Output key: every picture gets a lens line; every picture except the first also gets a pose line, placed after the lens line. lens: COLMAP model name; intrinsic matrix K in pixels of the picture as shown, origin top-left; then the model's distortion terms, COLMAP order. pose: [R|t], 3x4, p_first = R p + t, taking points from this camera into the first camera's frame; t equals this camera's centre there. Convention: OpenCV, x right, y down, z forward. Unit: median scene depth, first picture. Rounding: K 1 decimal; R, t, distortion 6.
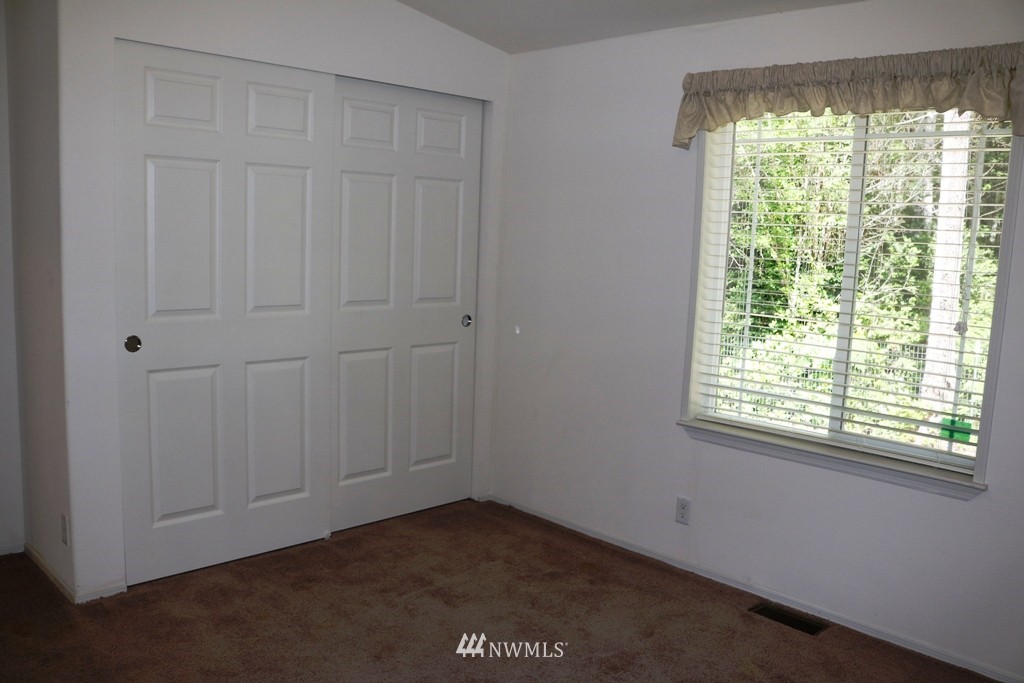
lens RADIAL K [[1033.3, 0, 511.9], [0, 1033.3, 388.0], [0, 0, 1]] dist [-0.001407, -0.003958]
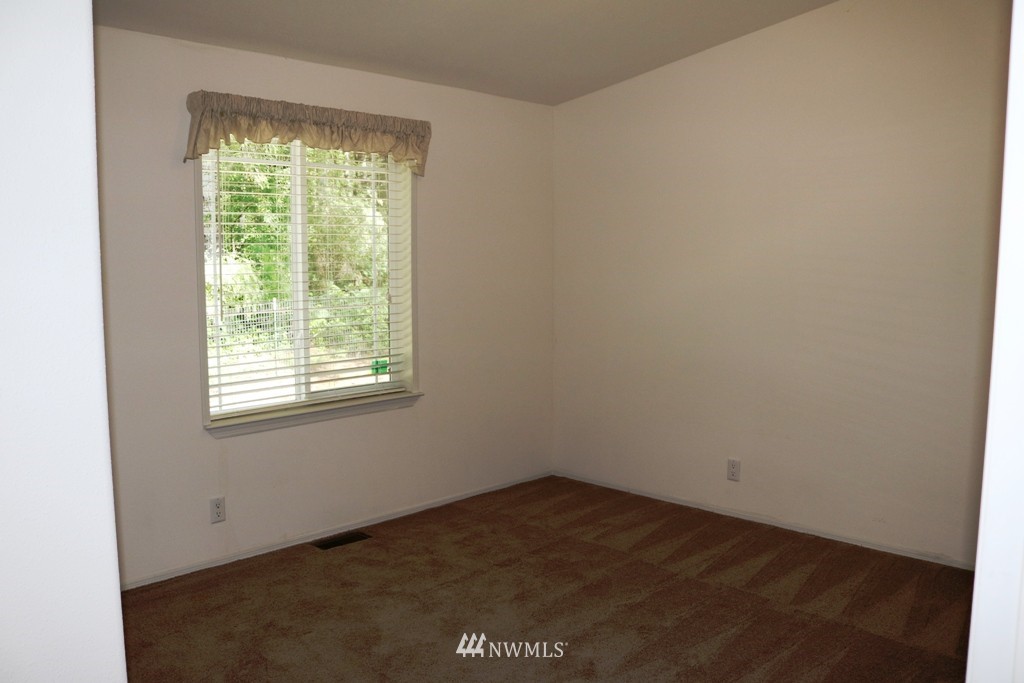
lens RADIAL K [[875.6, 0, 512.0], [0, 875.6, 341.5], [0, 0, 1]] dist [-0.149362, 0.149941]
pose [[-0.087447, -0.153061, 0.984340, -0.758846], [0.145326, 0.975594, 0.164611, -0.161577], [-0.985512, 0.157445, -0.063069, 0.820321]]
